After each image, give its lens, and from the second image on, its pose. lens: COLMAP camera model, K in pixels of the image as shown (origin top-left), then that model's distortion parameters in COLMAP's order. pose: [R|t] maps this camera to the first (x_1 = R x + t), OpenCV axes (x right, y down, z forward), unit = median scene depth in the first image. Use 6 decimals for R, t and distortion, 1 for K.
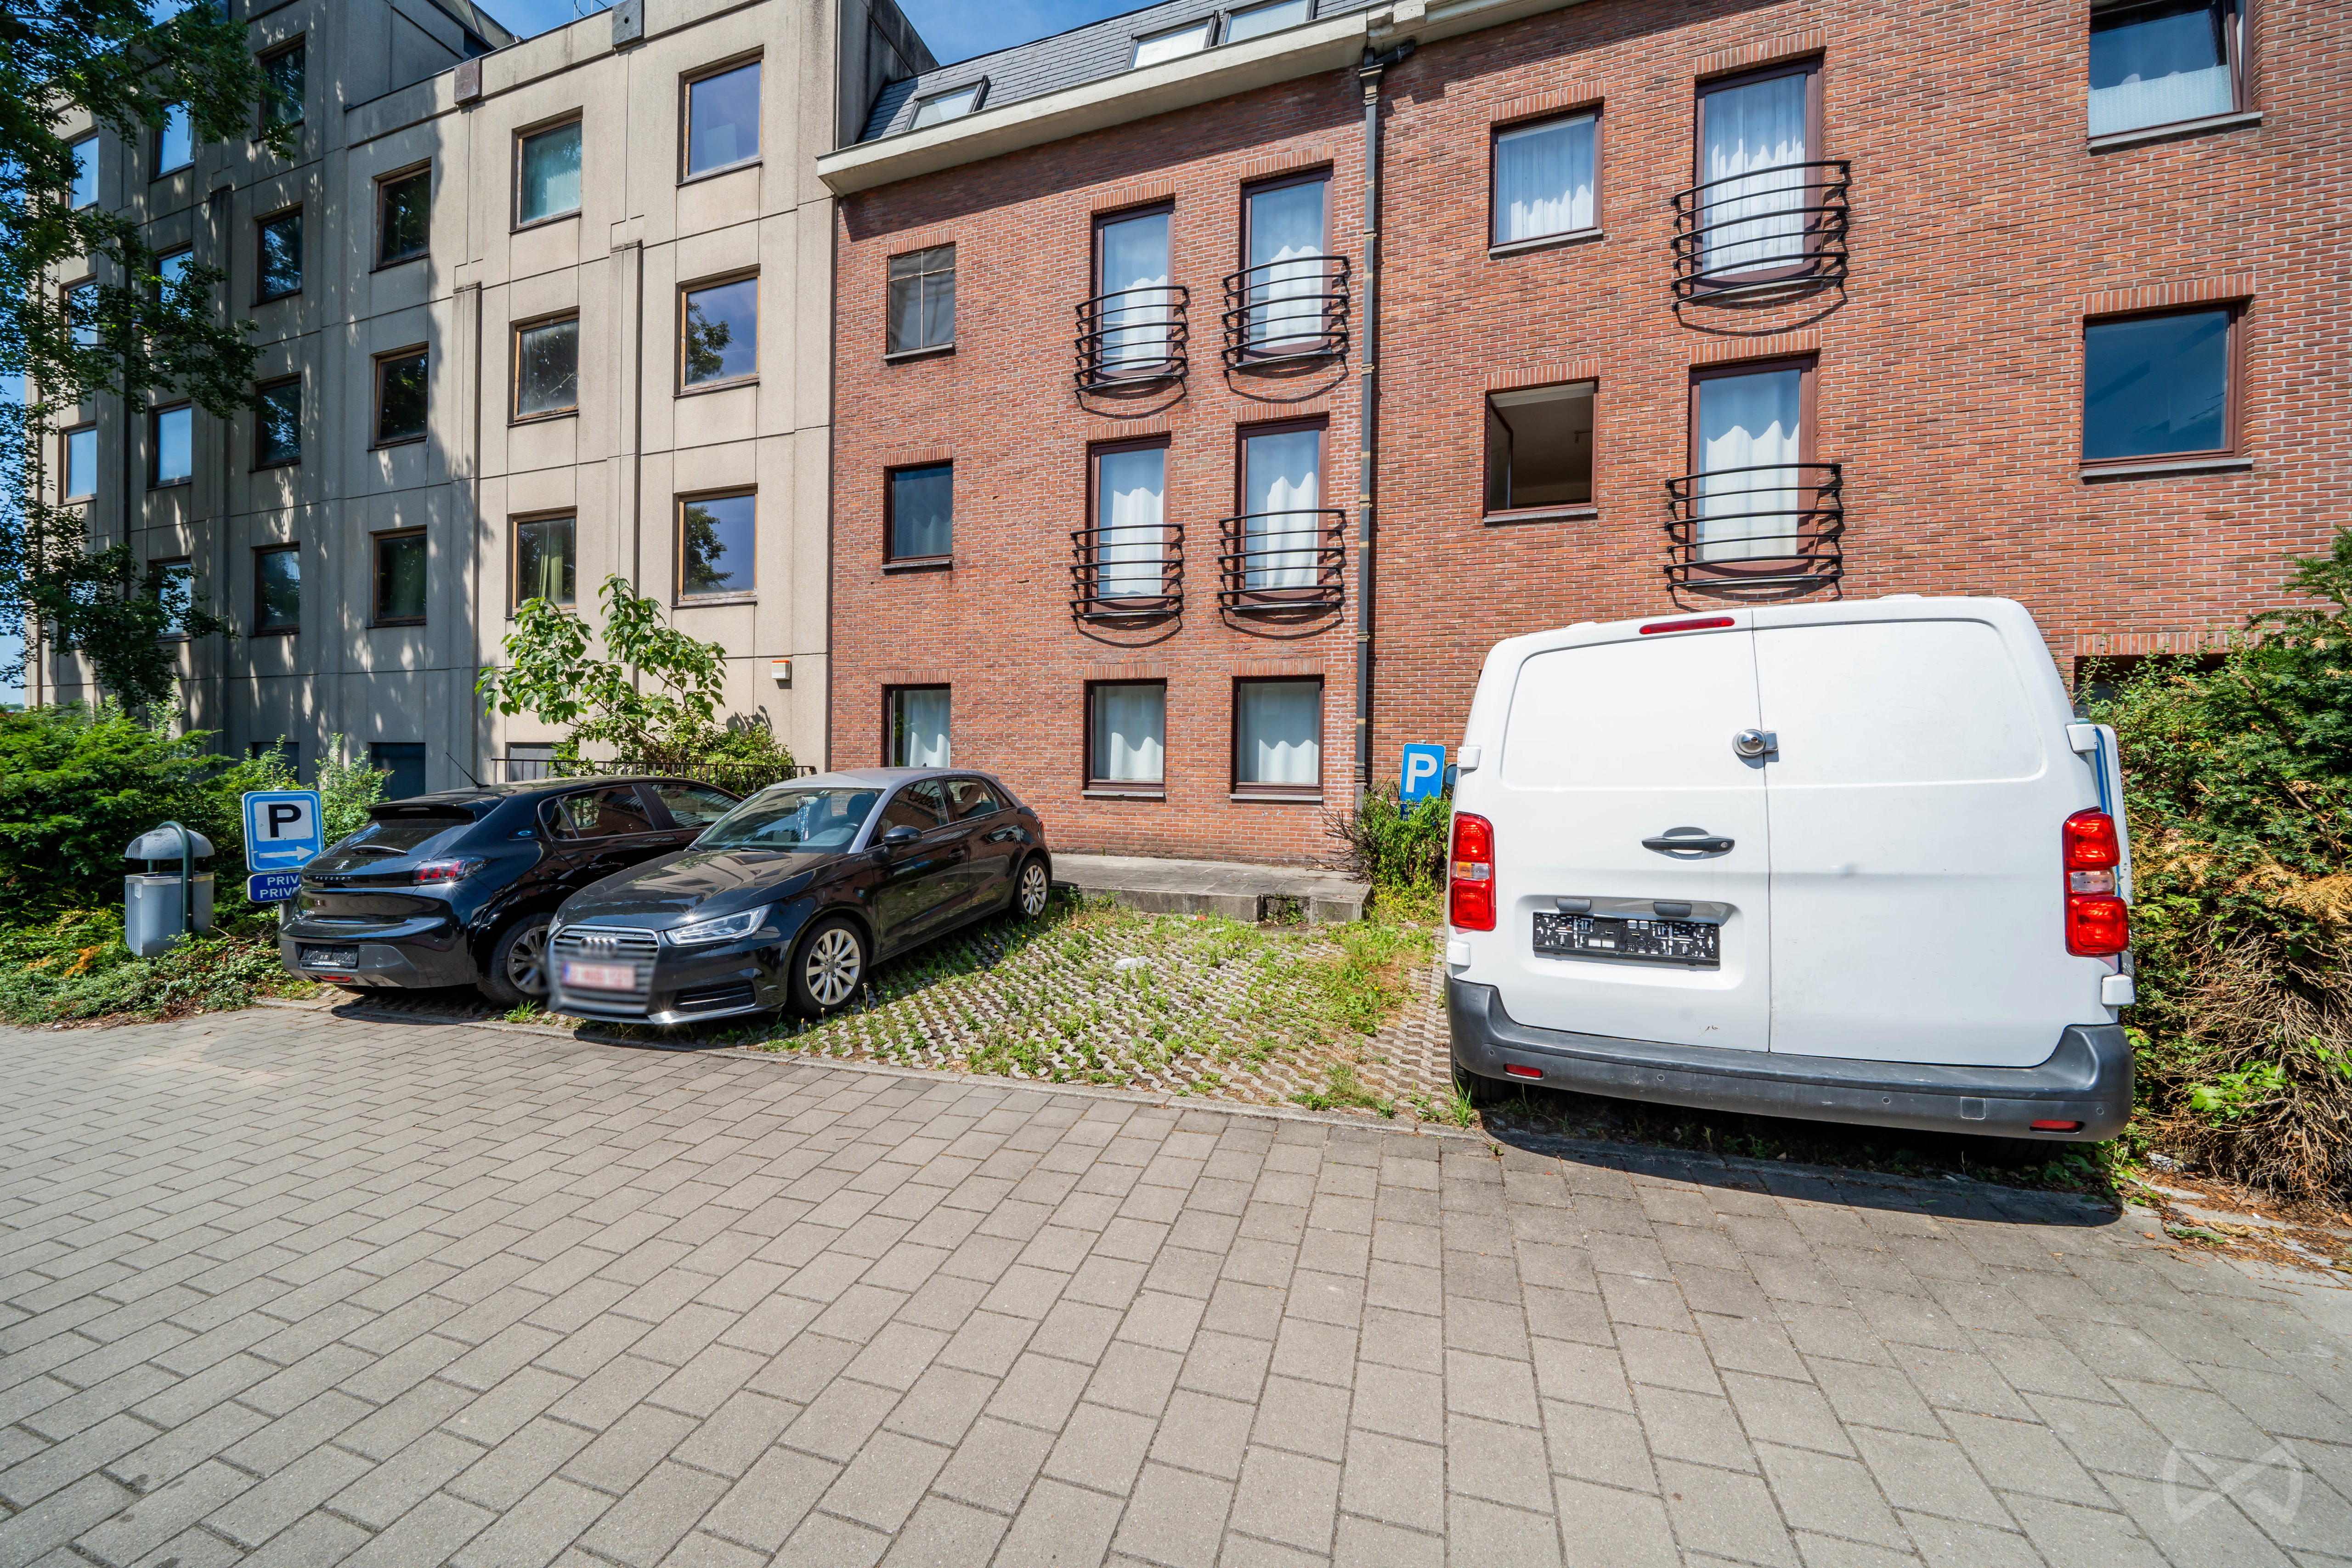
lens RADIAL K [[800.6, 0, 1176.0], [0, 800.6, 784.0], [0, 0, 1]] dist [-0.006841, 0.000195]
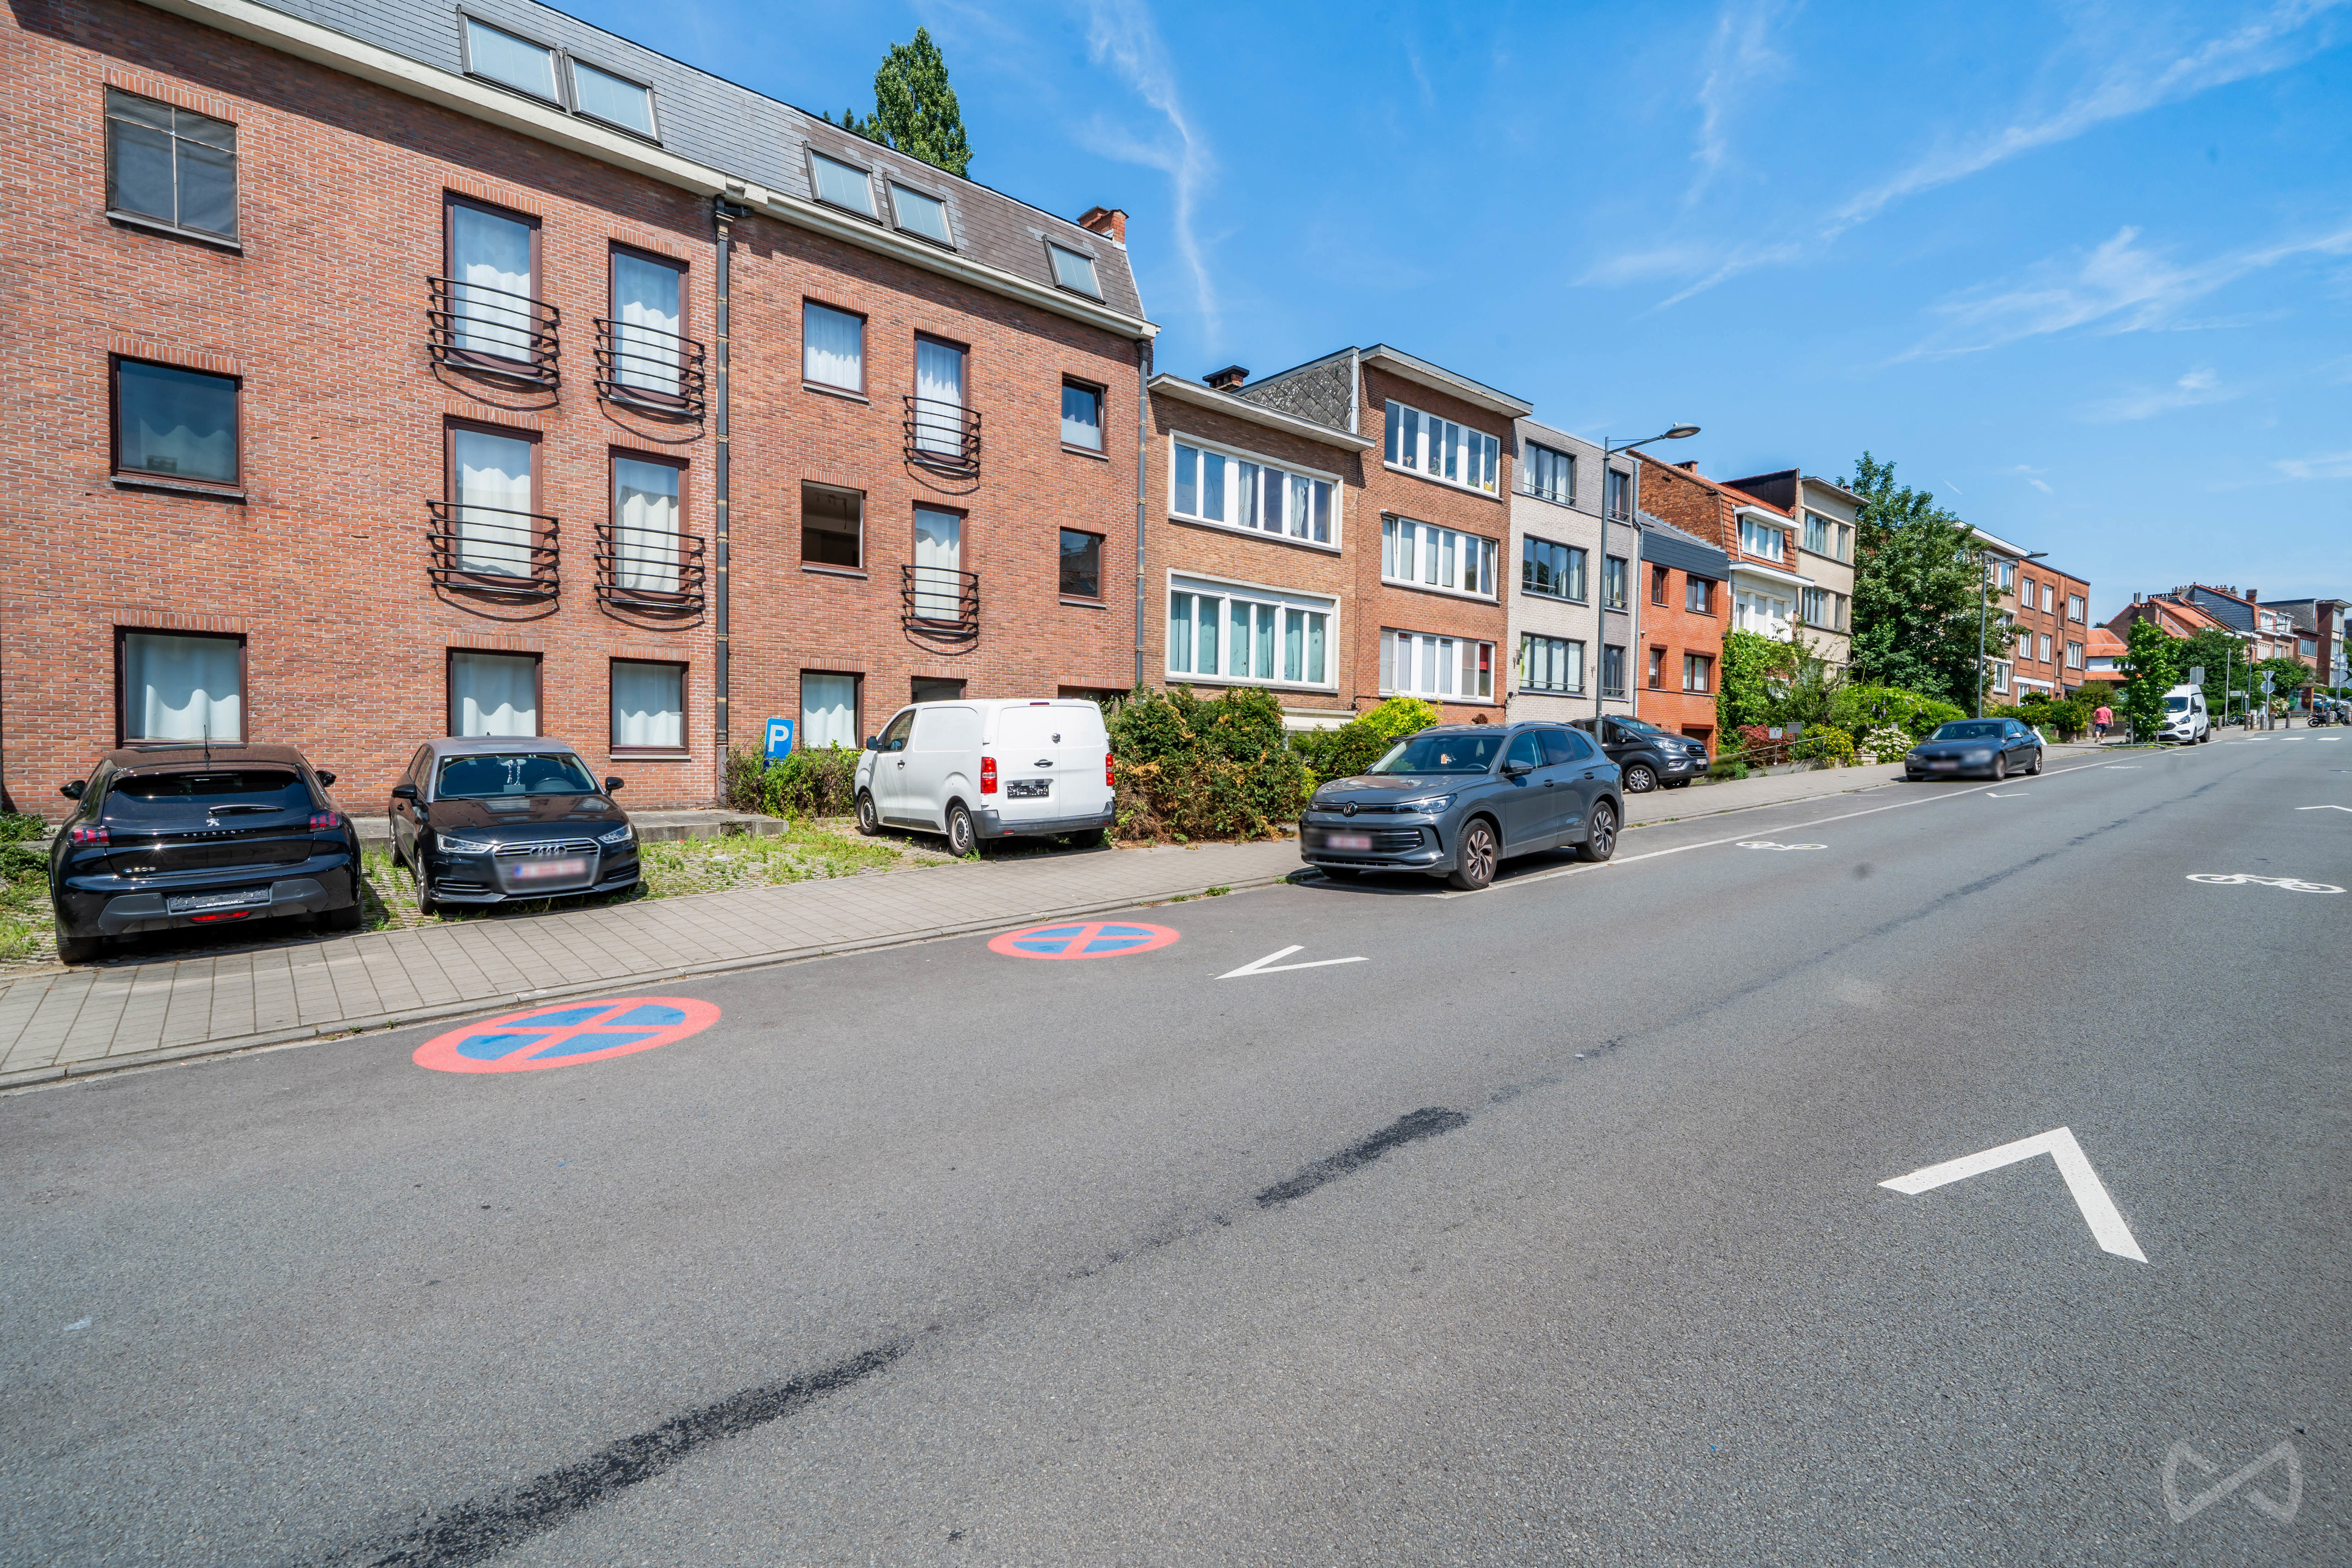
lens RADIAL K [[1051.8, 0, 1176.0], [0, 1051.8, 784.0], [0, 0, 1]] dist [0.000075, -0.000042]
pose [[0.504235, -0.038143, 0.862724, -0.910664], [0.001266, 0.999056, 0.043430, -0.011657], [-0.863566, -0.020806, 0.503807, -0.557436]]
